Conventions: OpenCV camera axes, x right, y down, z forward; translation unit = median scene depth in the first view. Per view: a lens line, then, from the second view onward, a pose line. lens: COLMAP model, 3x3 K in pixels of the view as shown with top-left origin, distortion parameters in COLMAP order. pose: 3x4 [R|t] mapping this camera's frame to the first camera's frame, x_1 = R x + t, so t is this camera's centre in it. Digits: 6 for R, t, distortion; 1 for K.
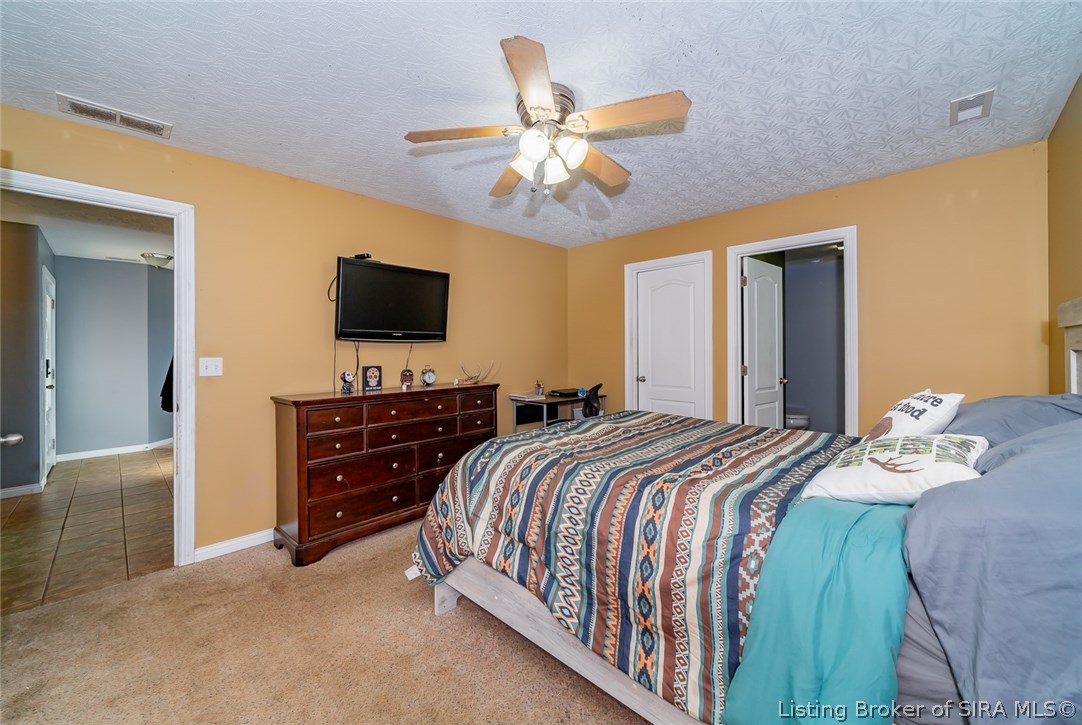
lens RADIAL K [[410.5, 0, 538.9], [0, 410.5, 353.0], [0, 0, 1]] dist [-0.002224, -0.000272]
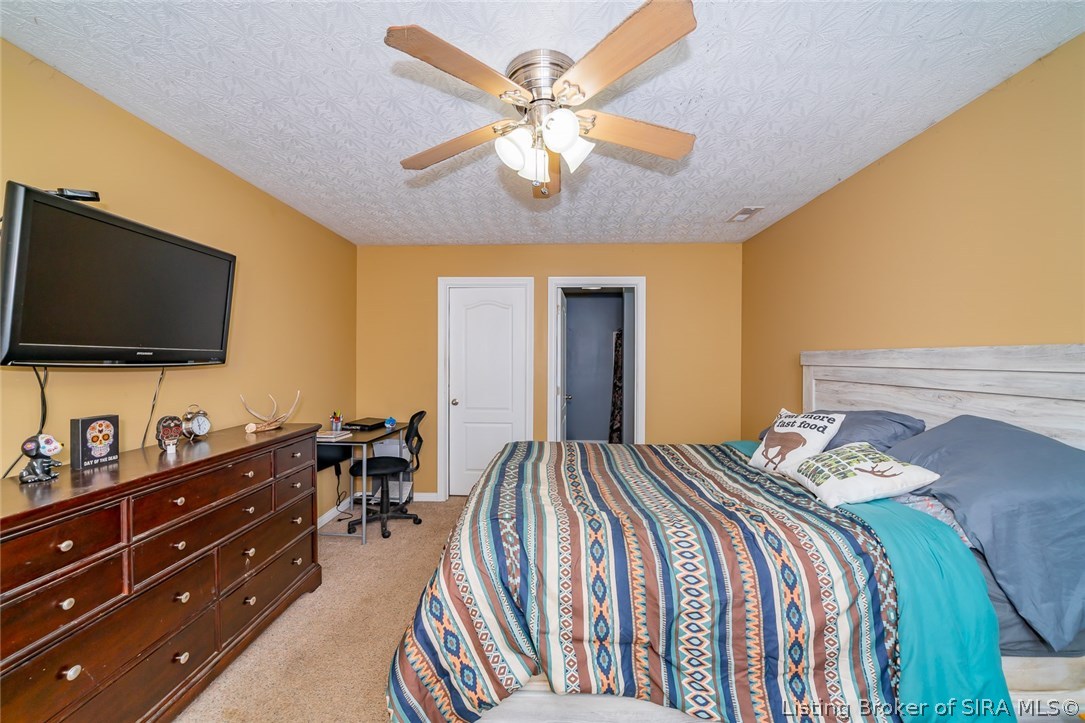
lens RADIAL K [[411.6, 0, 536.6], [0, 411.6, 365.3], [0, 0, 1]] dist [-0.002224, -0.000272]
pose [[0.742377, -0.000572, 0.669982, -0.371992], [-0.002130, 0.999993, 0.003214, -0.037596], [-0.669979, -0.003813, 0.742370, 0.285048]]
